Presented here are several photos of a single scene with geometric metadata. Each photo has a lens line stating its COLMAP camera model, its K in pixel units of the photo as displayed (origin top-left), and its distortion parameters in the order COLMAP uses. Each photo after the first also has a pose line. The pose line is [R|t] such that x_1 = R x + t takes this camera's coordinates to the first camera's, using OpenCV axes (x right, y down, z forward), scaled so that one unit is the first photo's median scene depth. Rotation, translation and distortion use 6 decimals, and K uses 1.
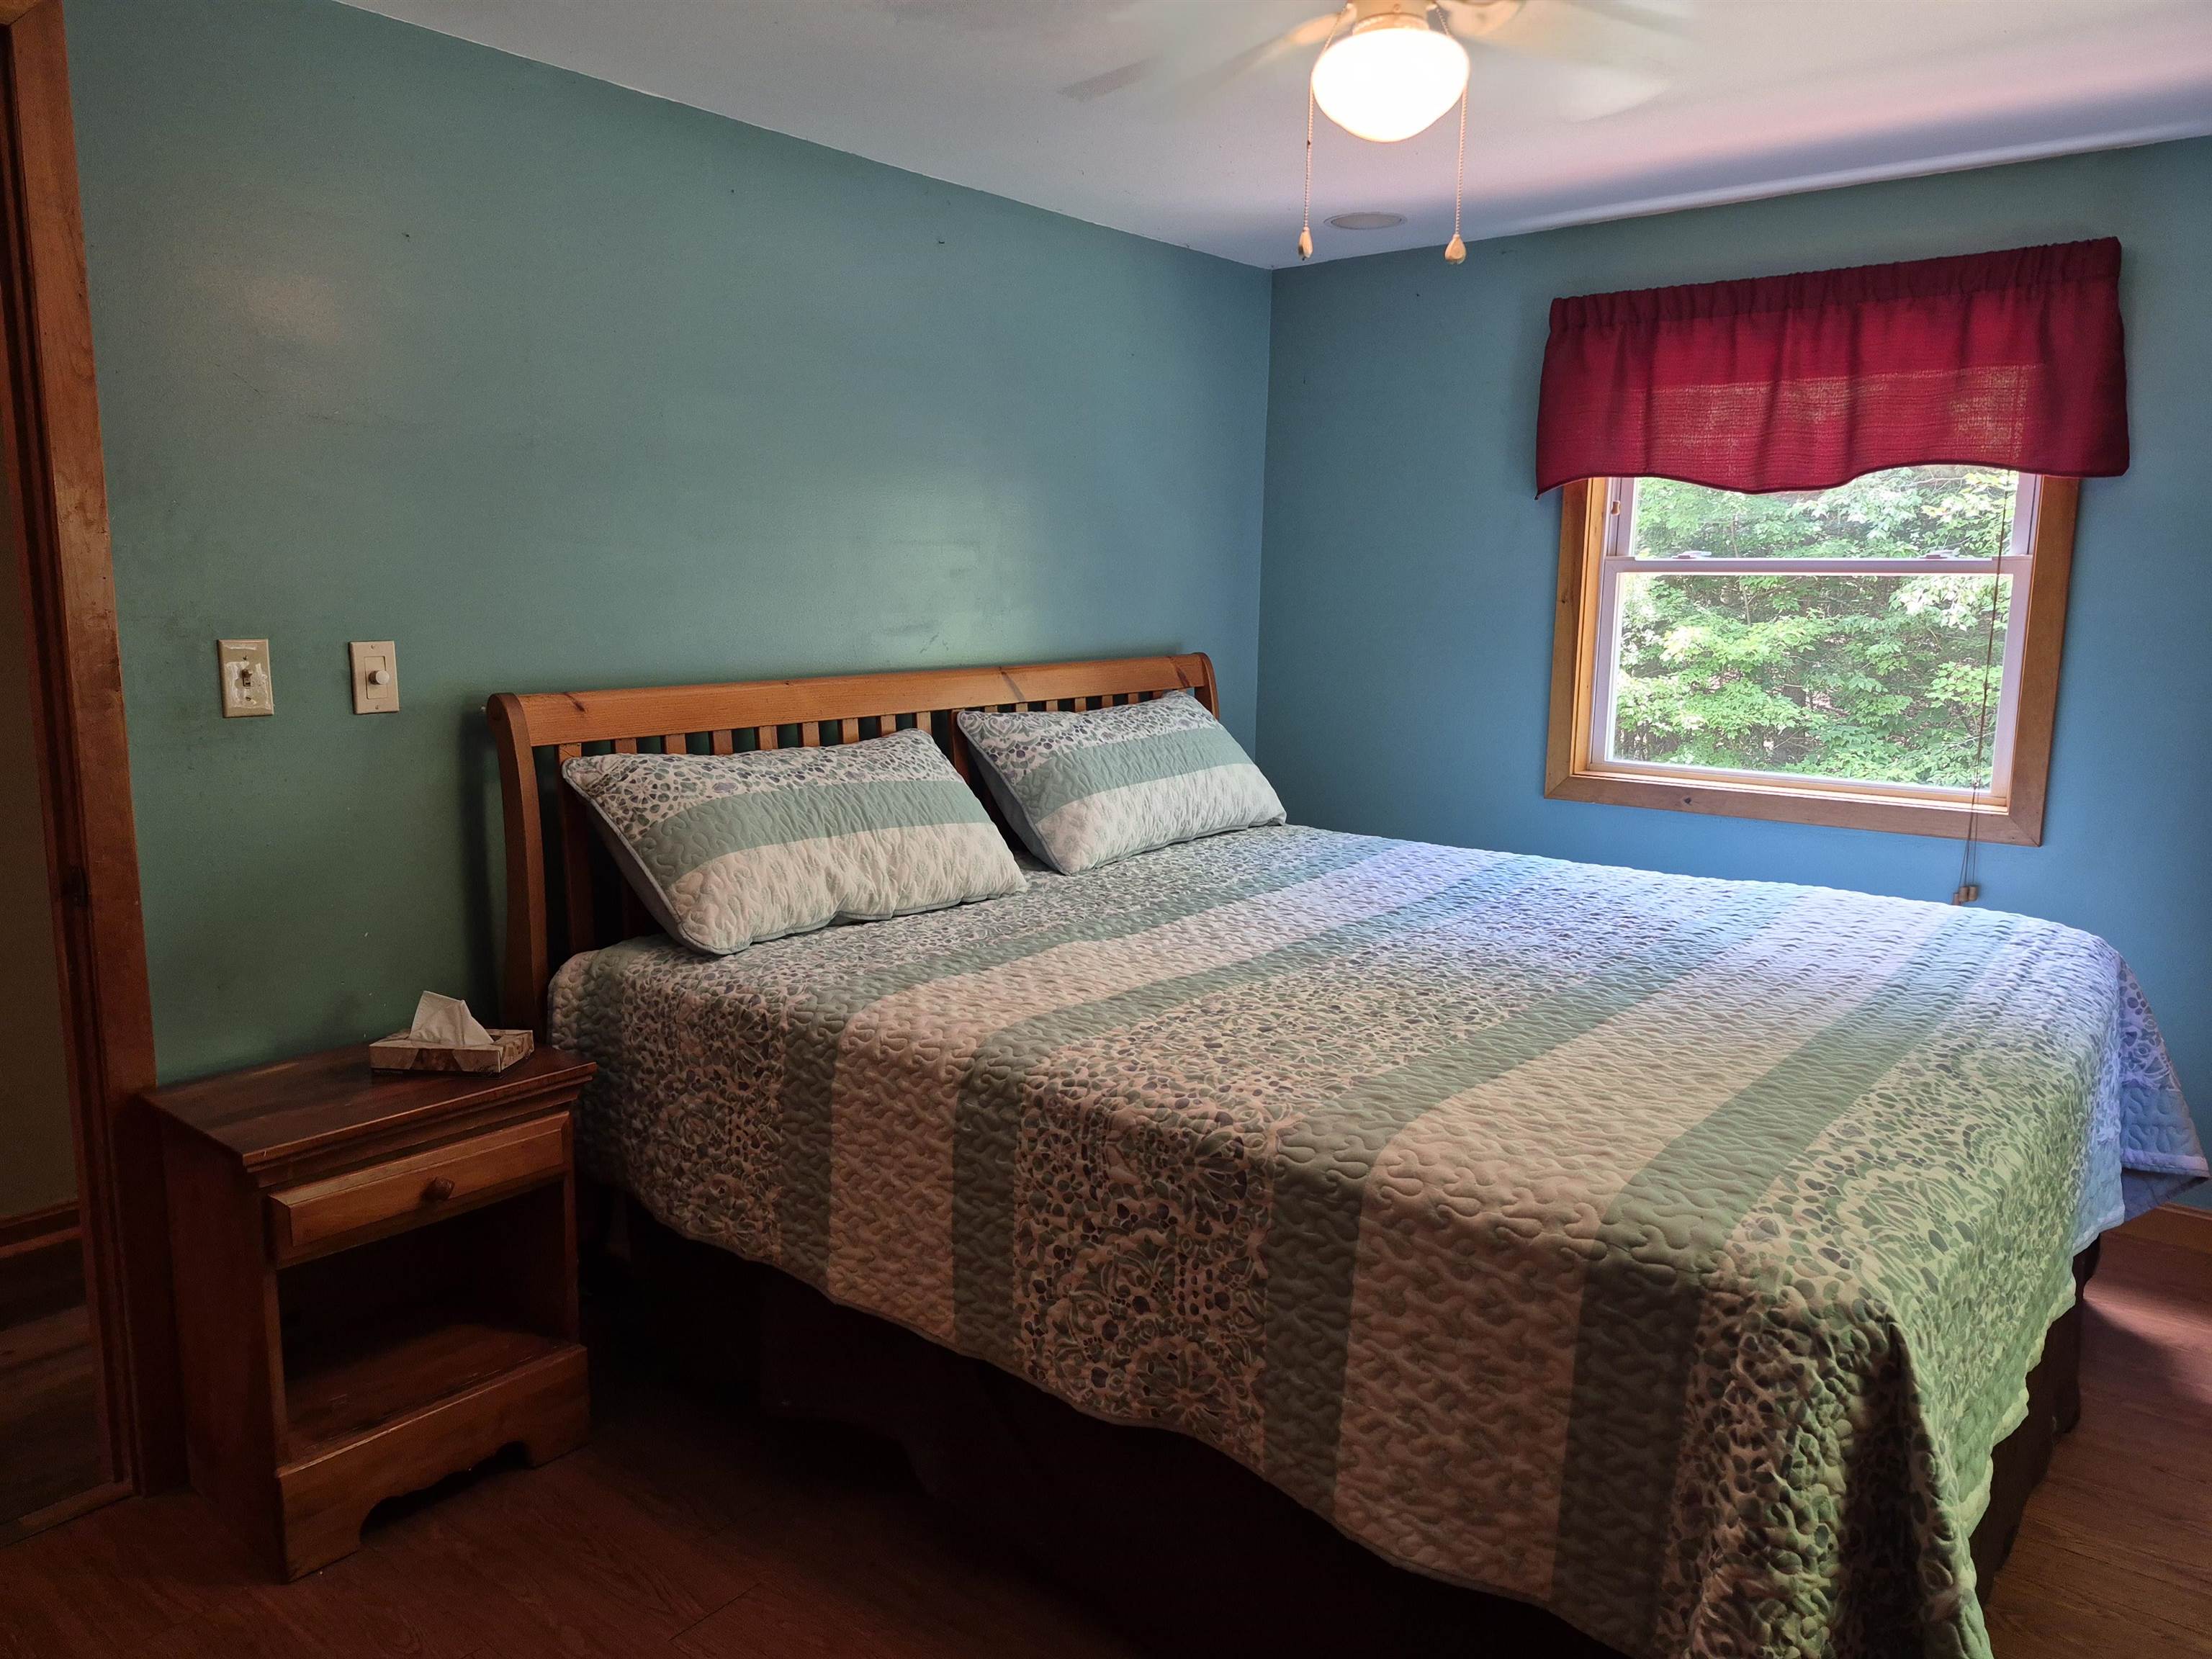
lens RADIAL K [[1494.1, 0, 1084.9], [0, 1494.1, 804.0], [0, 0, 1]] dist [0.132245, -0.165064]
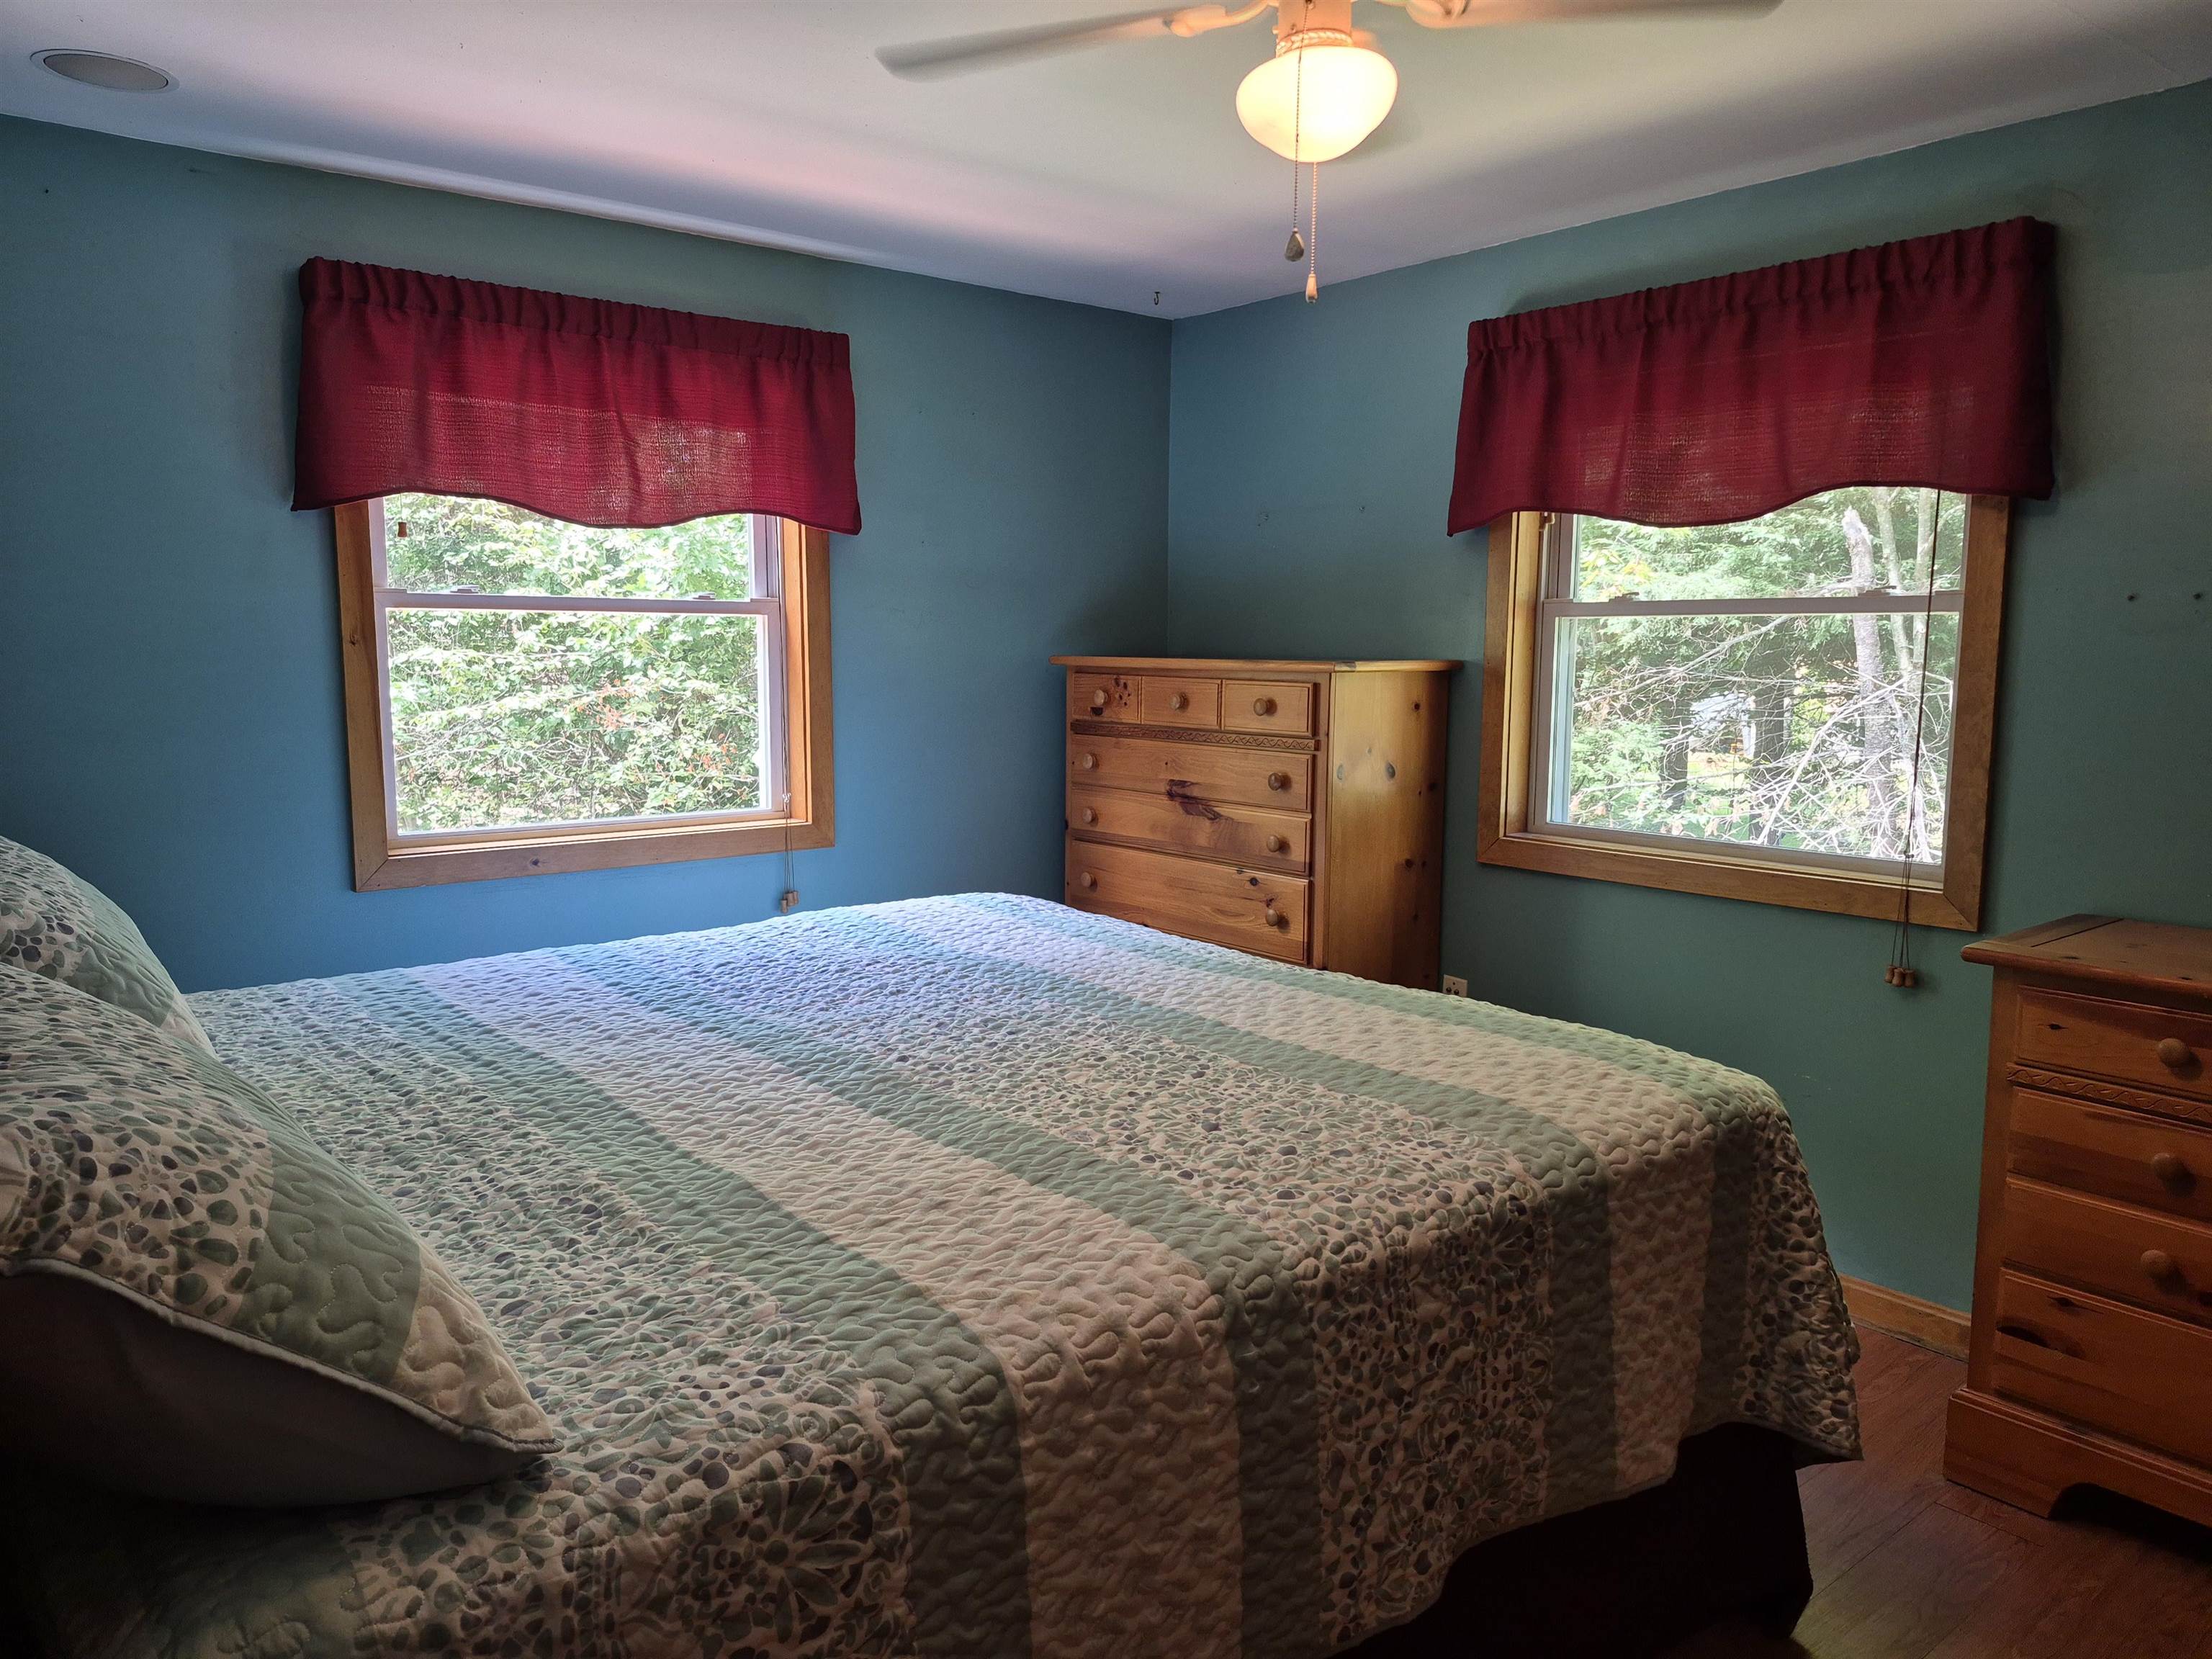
lens RADIAL K [[1502.0, 0, 1106.0], [0, 1502.0, 829.5], [0, 0, 1]] dist [0.083045, -0.083116]
pose [[0.230768, -0.134734, 0.963635, -0.681196], [0.145039, 0.984065, 0.102857, -0.113561], [-0.962138, 0.116028, 0.246632, 0.790471]]
